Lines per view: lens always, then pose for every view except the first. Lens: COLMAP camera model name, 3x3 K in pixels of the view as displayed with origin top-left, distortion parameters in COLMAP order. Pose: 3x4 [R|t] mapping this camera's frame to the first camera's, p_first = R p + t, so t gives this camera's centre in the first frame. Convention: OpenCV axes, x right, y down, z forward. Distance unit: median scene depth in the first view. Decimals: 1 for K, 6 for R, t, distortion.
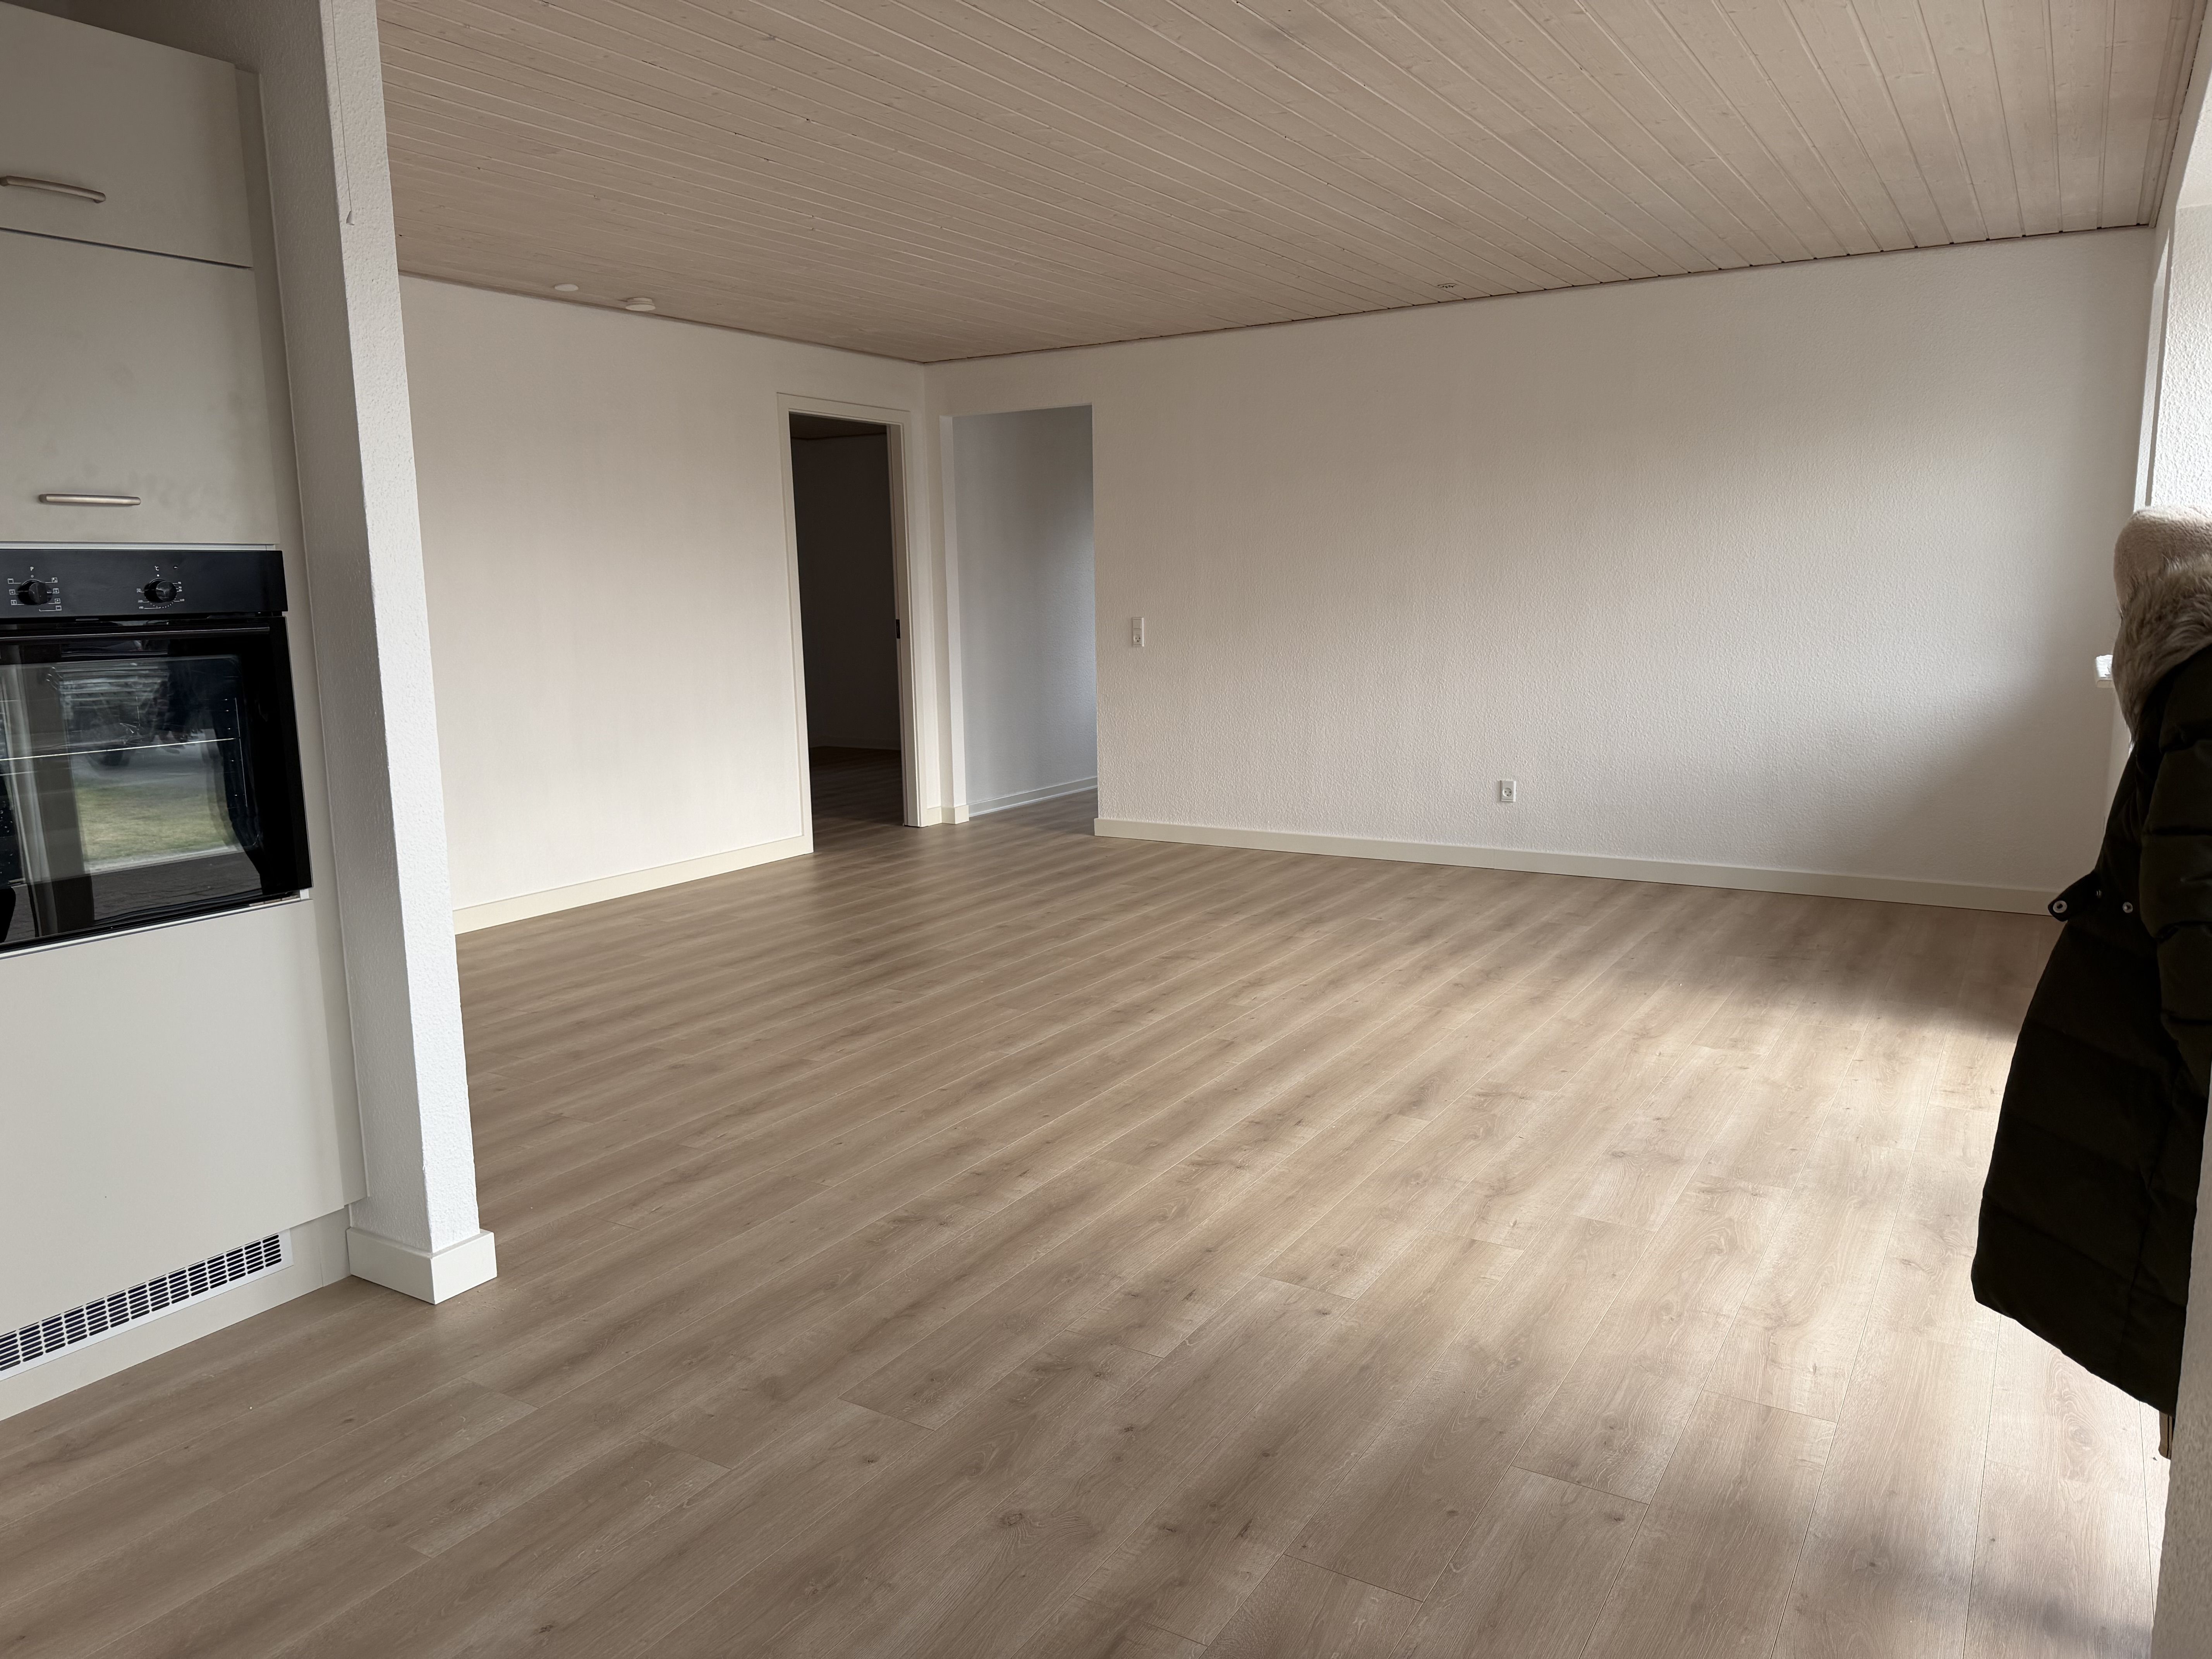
lens RADIAL K [[1537.5, 0, 1101.9], [0, 1537.5, 826.7], [0, 0, 1]] dist [0.037075, -0.033112]
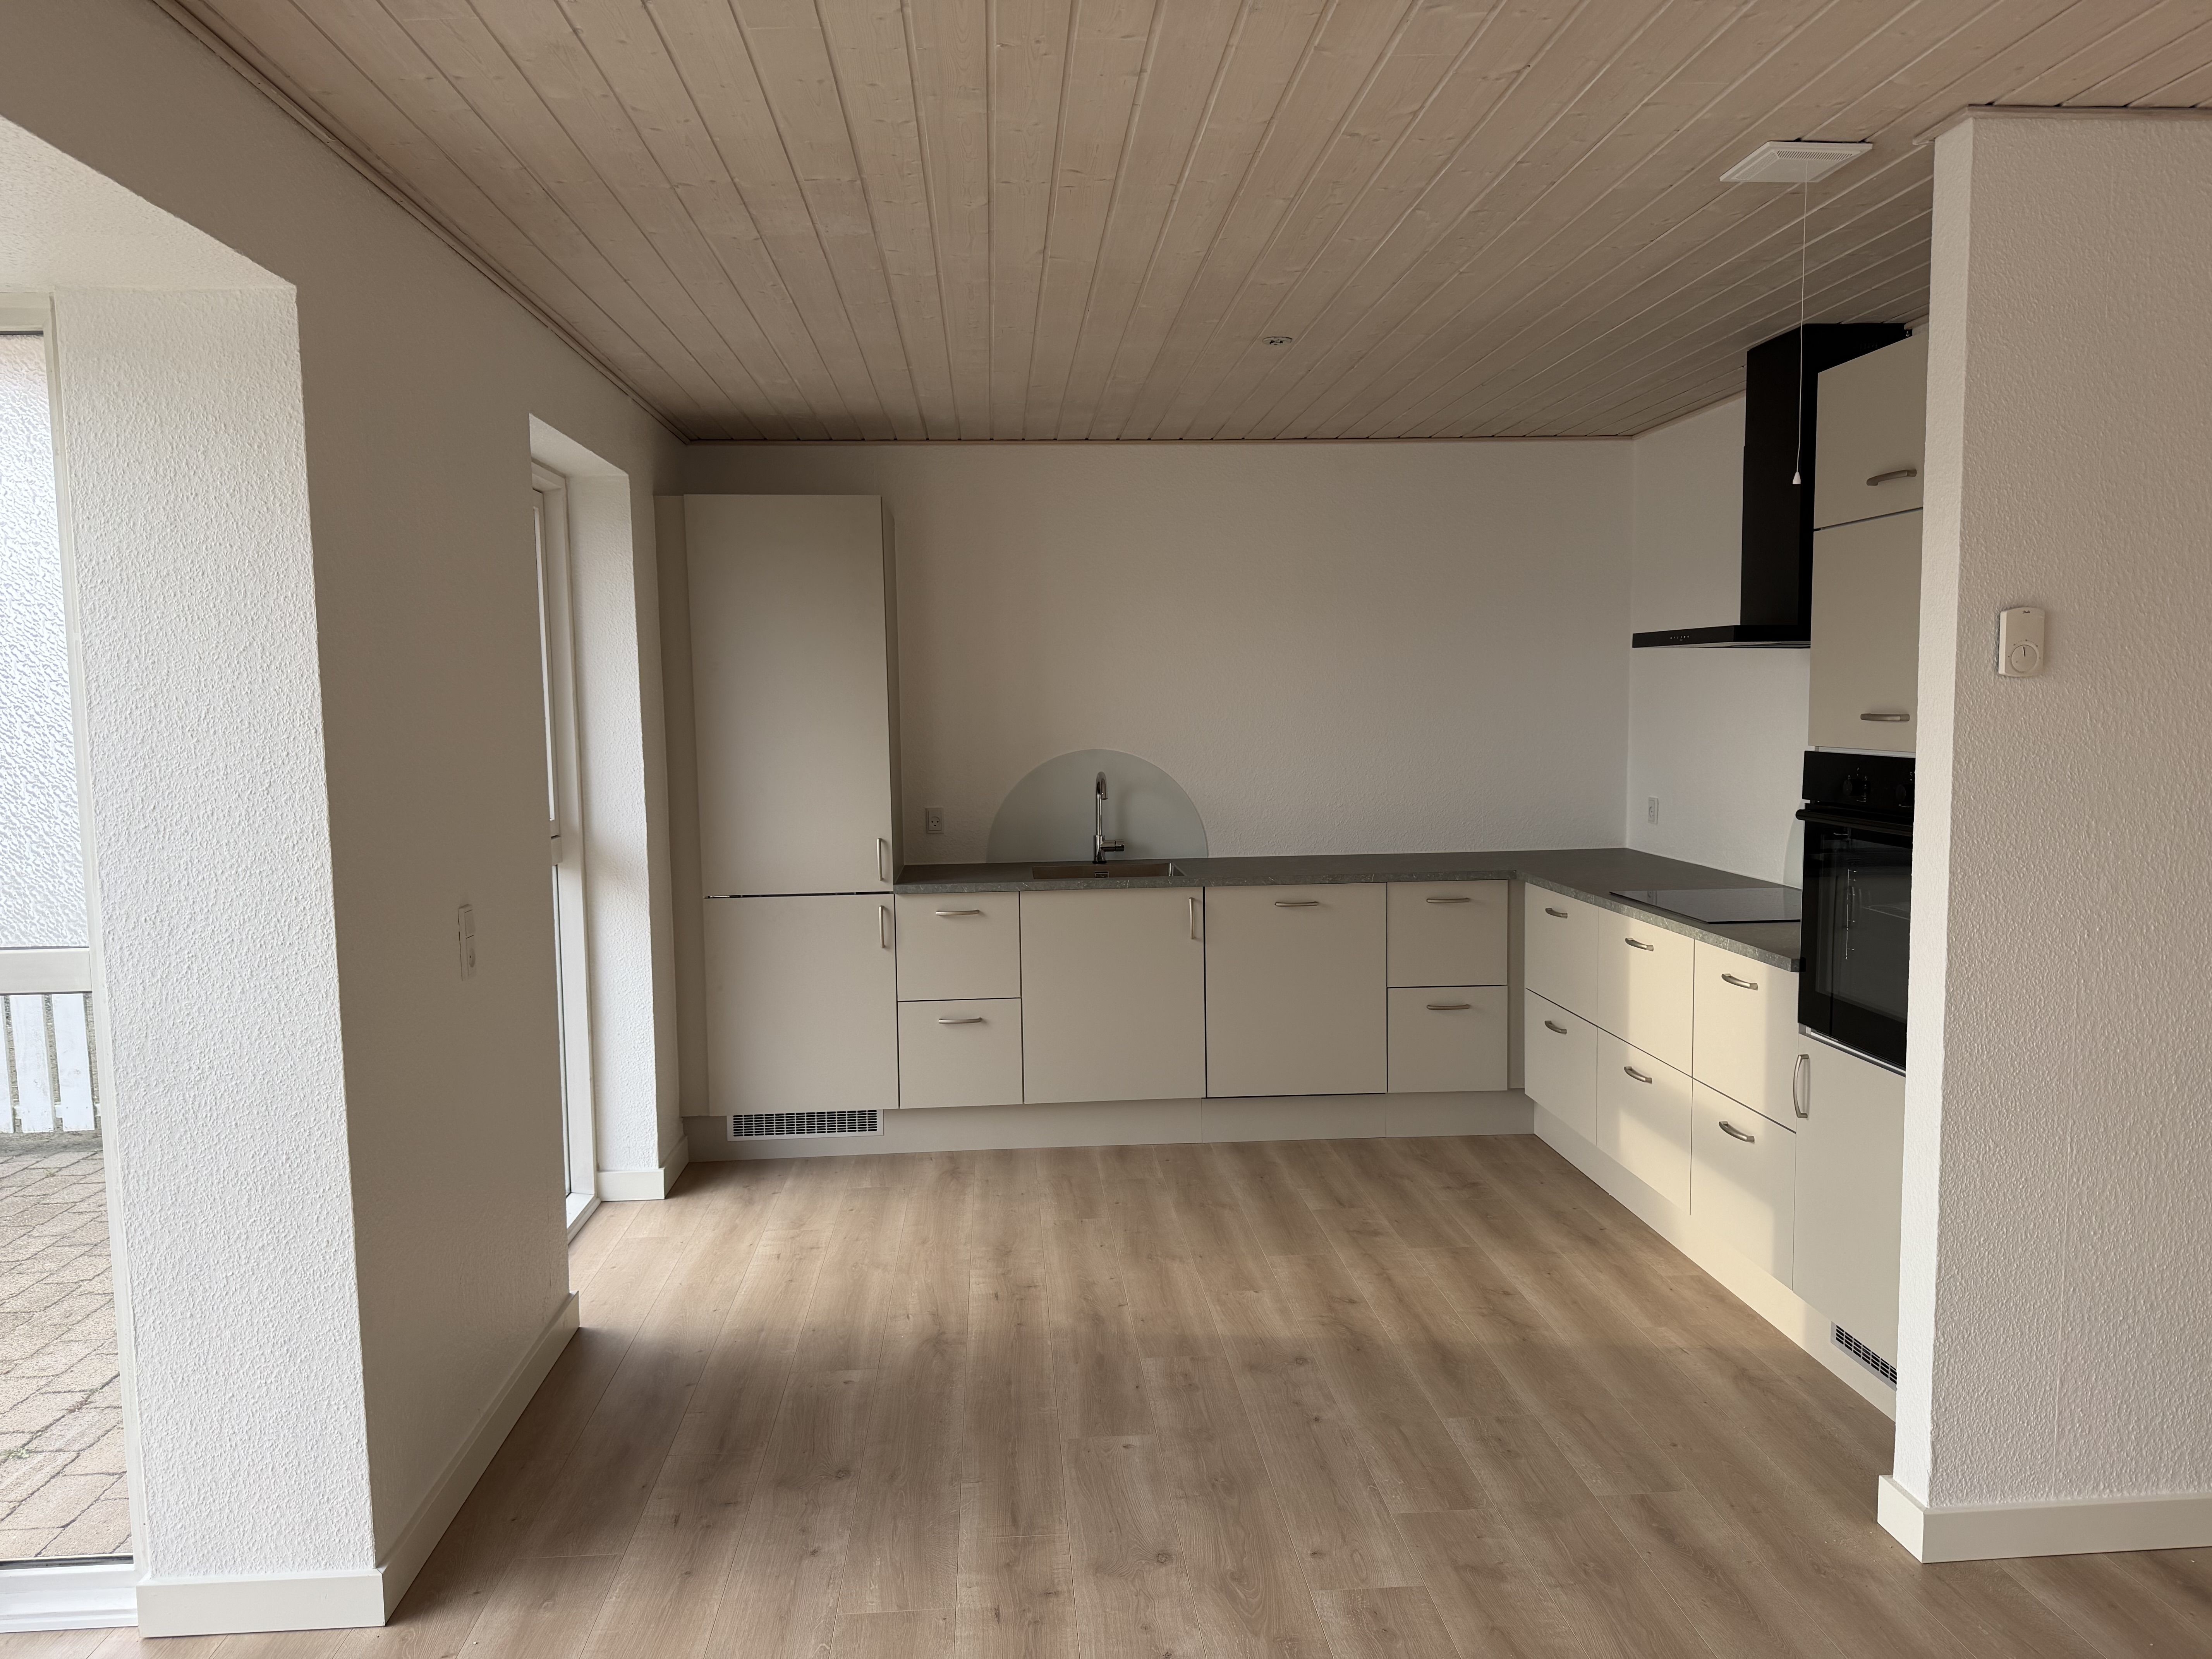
lens RADIAL K [[1537.5, 0, 1101.6], [0, 1537.5, 832.9], [0, 0, 1]] dist [0.037075, -0.033112]
pose [[-0.805910, 0.085039, -0.585899, 0.645129], [-0.062759, 0.971784, 0.227372, -0.394721], [0.588702, 0.220012, -0.777833, 1.751827]]
